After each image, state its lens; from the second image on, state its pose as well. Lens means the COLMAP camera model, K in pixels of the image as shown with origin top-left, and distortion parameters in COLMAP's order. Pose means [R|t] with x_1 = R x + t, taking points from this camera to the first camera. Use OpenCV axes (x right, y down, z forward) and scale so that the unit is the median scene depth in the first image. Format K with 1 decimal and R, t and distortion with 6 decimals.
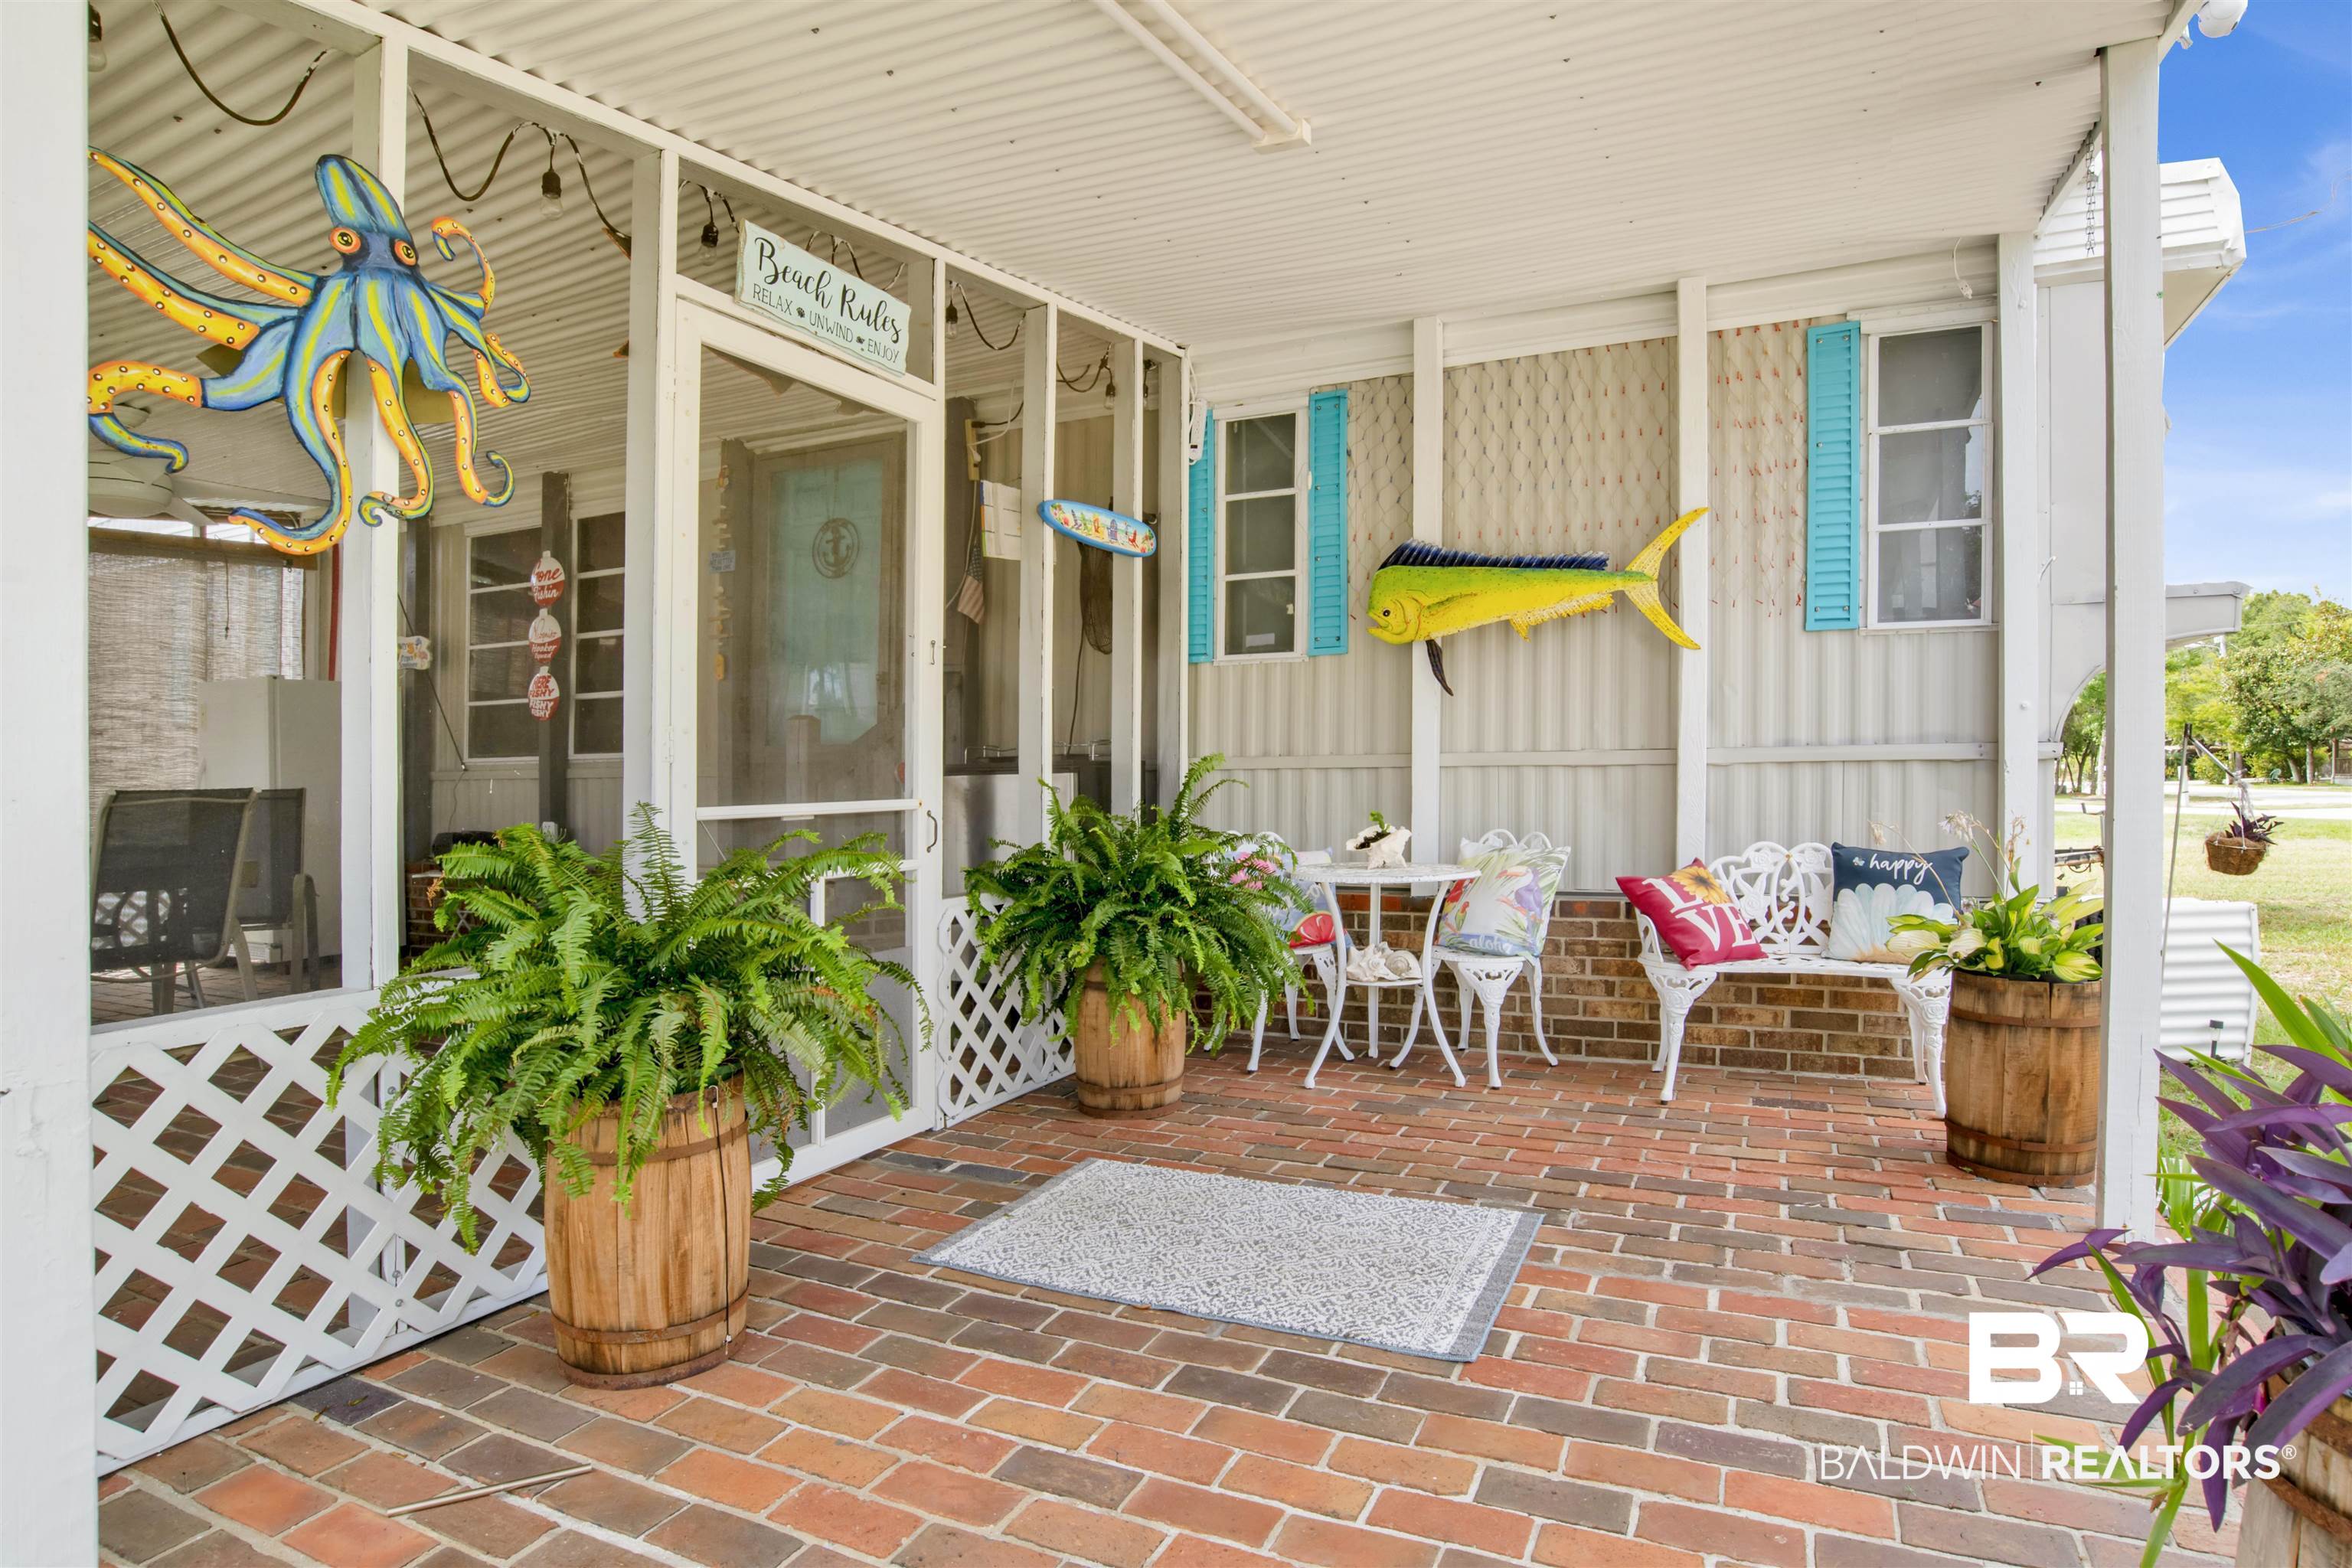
lens RADIAL K [[1257.3, 0, 1218.2], [0, 1257.3, 778.0], [0, 0, 1]] dist [-0.027901, 0.001826]
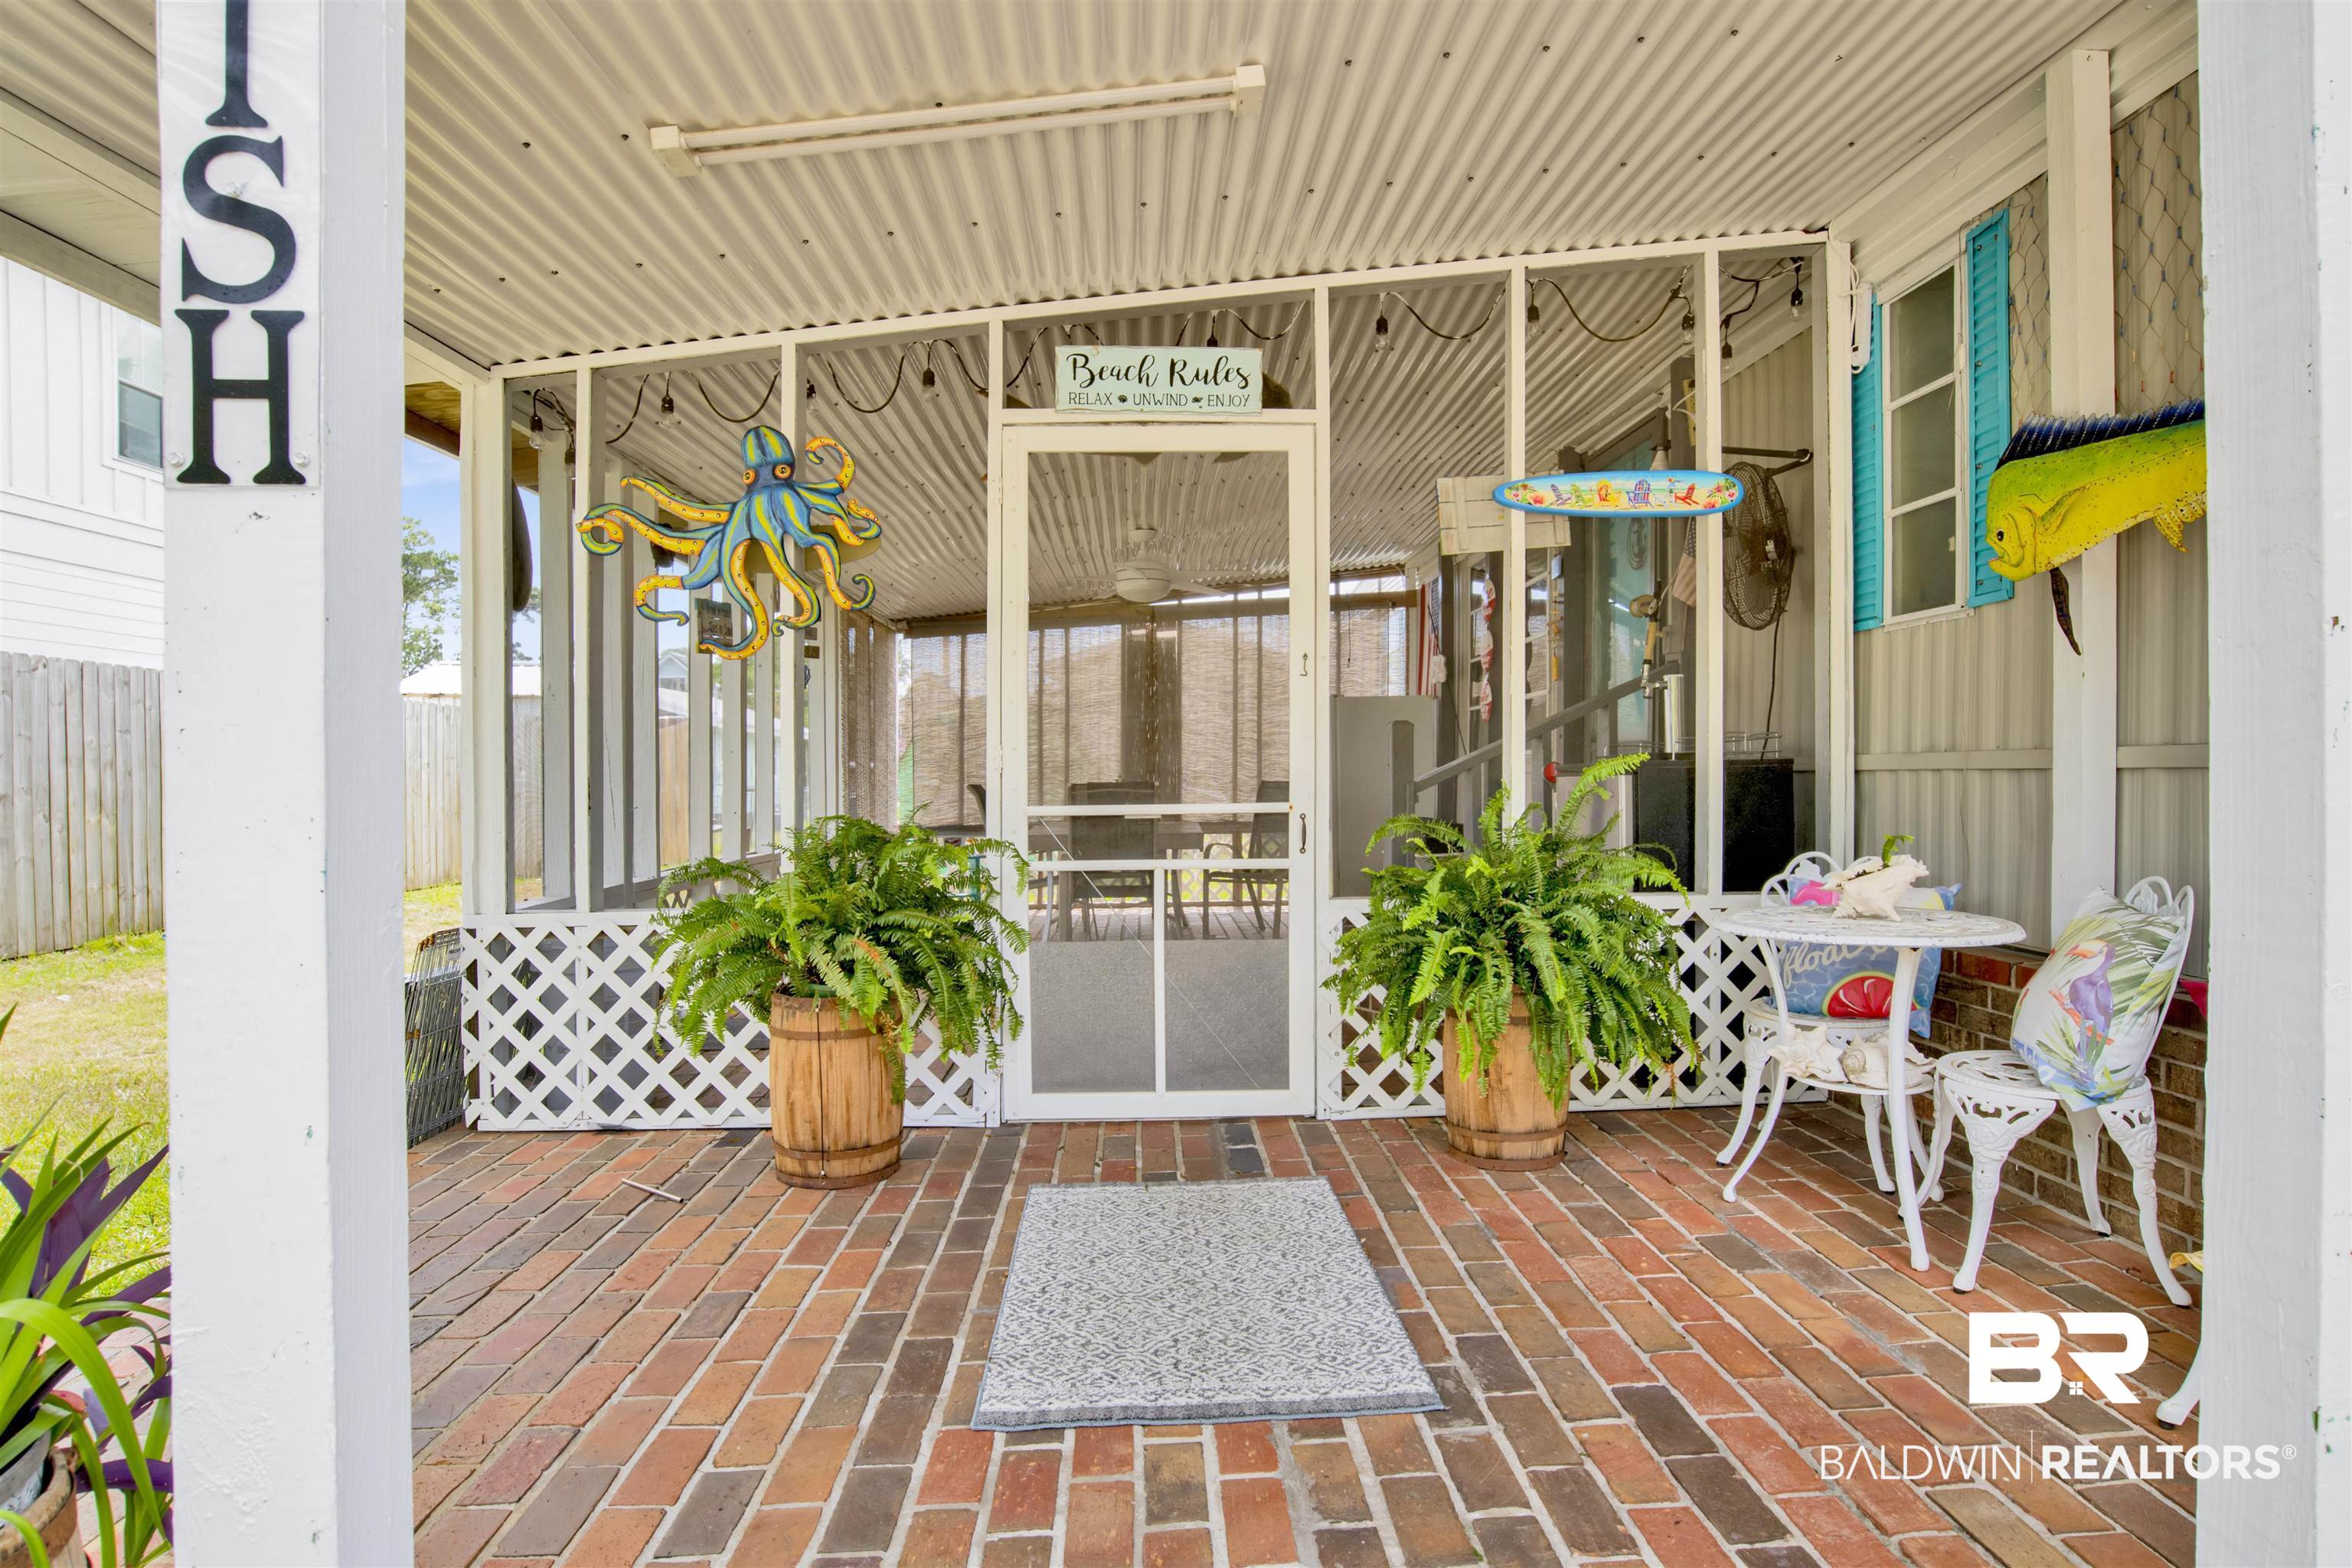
lens RADIAL K [[1257.3, 0, 1218.2], [0, 1257.3, 778.0], [0, 0, 1]] dist [-0.027901, 0.001826]
pose [[0.475319, 0.007394, -0.879782, 0.748342], [0.003847, 0.999938, 0.010482, -0.019034], [0.879805, -0.008367, 0.475261, 0.485274]]
